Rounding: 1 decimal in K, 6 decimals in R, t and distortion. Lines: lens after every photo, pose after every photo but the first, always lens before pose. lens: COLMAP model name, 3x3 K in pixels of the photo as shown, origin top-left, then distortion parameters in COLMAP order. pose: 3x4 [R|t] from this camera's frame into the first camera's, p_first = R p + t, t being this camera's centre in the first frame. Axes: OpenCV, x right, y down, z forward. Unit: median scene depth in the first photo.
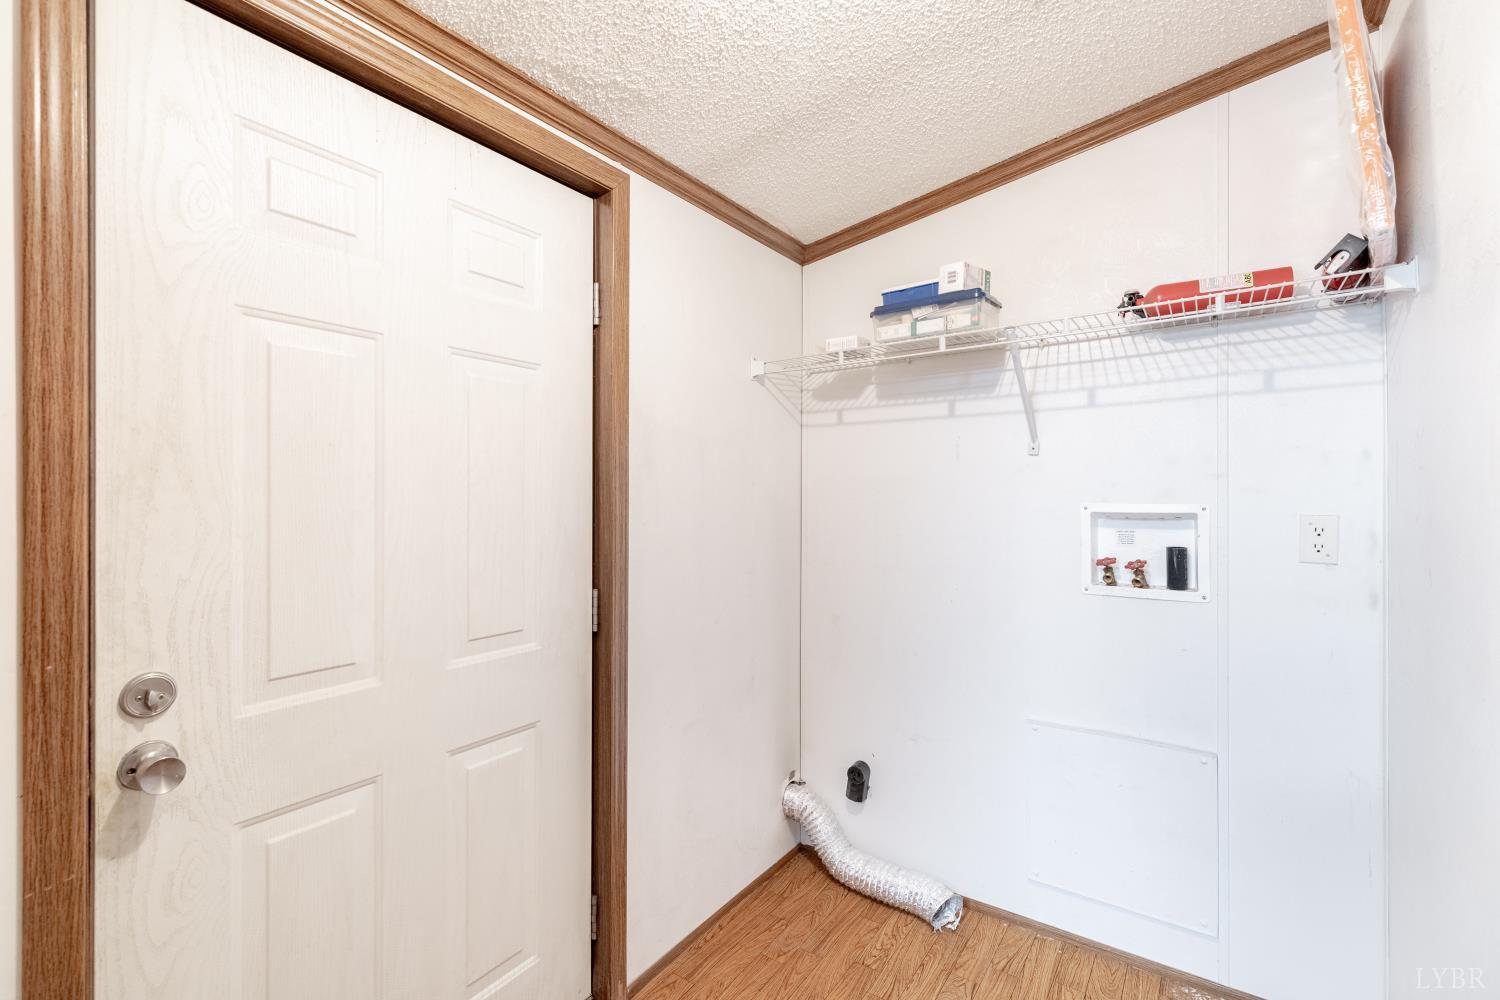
lens RADIAL K [[671.6, 0, 751.2], [0, 671.6, 498.0], [0, 0, 1]] dist [0.006811, -0.000981]
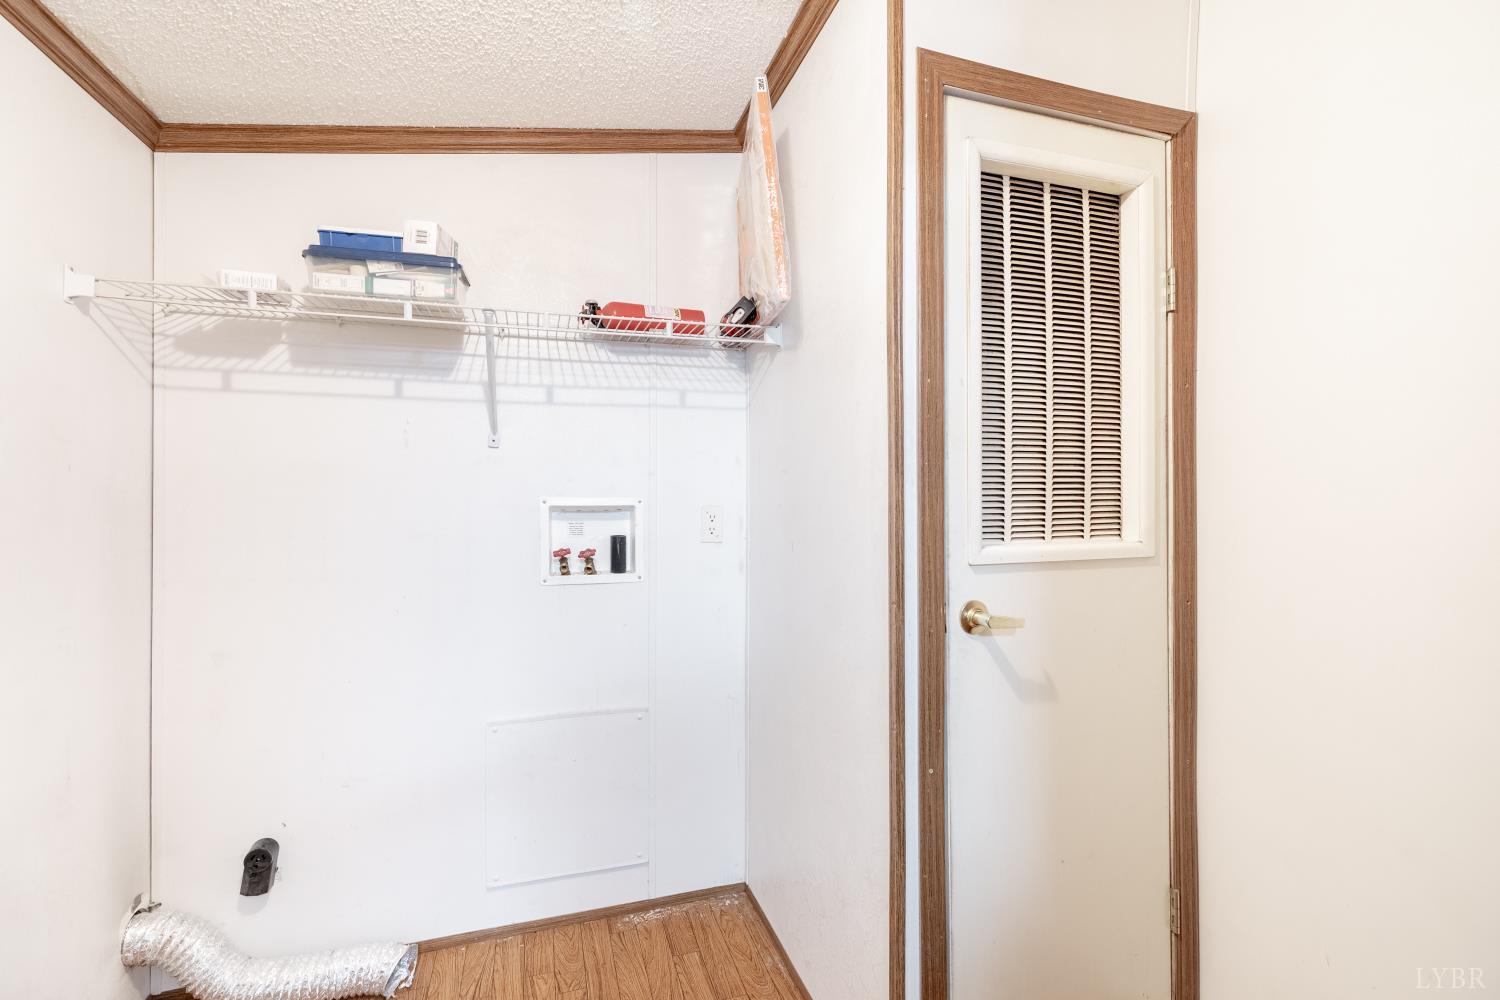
lens RADIAL K [[671.6, 0, 753.7], [0, 671.6, 499.2], [0, 0, 1]] dist [0.006811, -0.000981]
pose [[0.607413, -0.004584, 0.794373, -0.122961], [-0.000849, 0.999979, 0.006420, 0.003905], [-0.794386, -0.004574, 0.607396, 0.120967]]
